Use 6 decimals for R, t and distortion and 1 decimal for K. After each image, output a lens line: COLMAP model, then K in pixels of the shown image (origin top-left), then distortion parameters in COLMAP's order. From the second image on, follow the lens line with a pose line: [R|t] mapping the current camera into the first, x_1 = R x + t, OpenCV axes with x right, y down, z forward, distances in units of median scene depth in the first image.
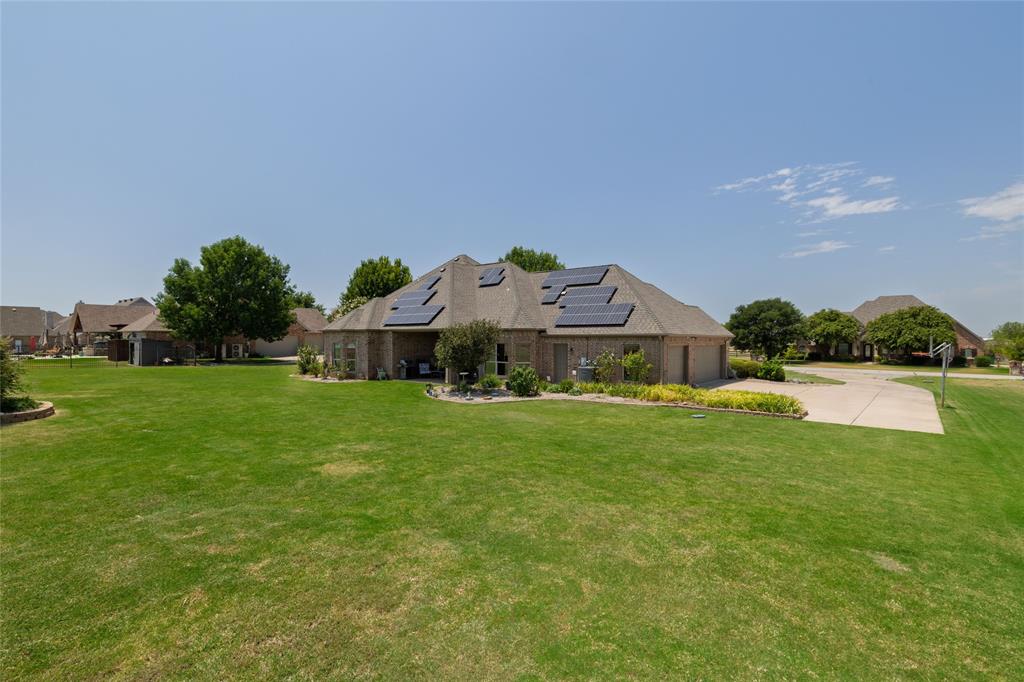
lens RADIAL K [[506.8, 0, 512.0], [0, 506.8, 341.0], [0, 0, 1]] dist [0.000562, 0.001397]
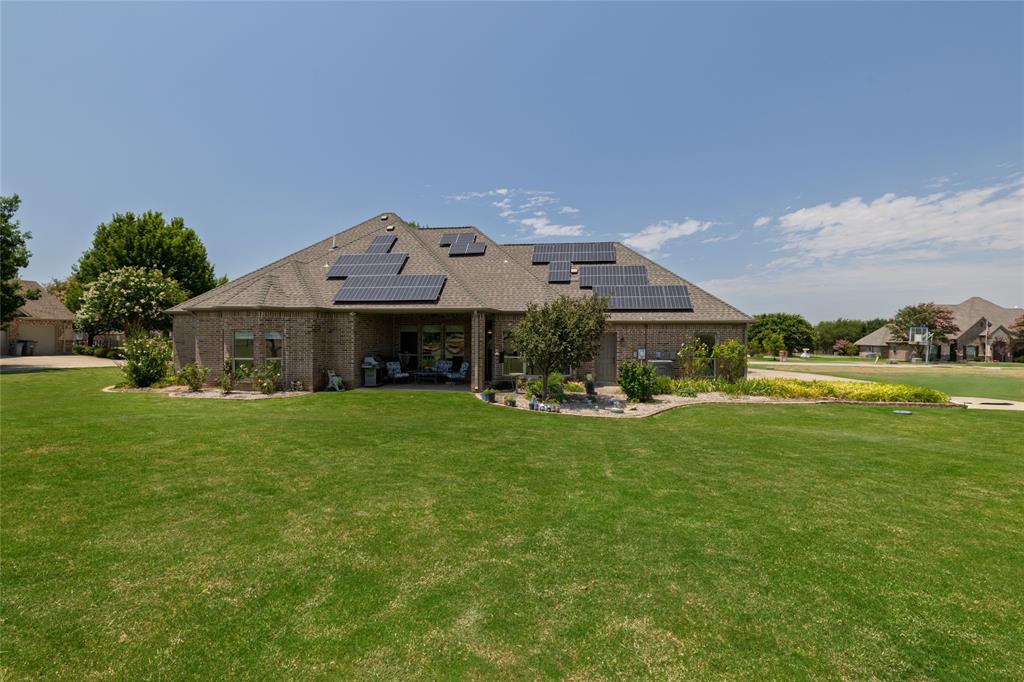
lens RADIAL K [[506.8, 0, 512.0], [0, 506.8, 341.0], [0, 0, 1]] dist [0.000562, 0.001397]
pose [[0.864085, 0.000469, 0.503346, -0.361741], [-0.000169, 1.000000, -0.000642, 0.016101], [-0.503346, 0.000469, 0.864085, 0.335396]]
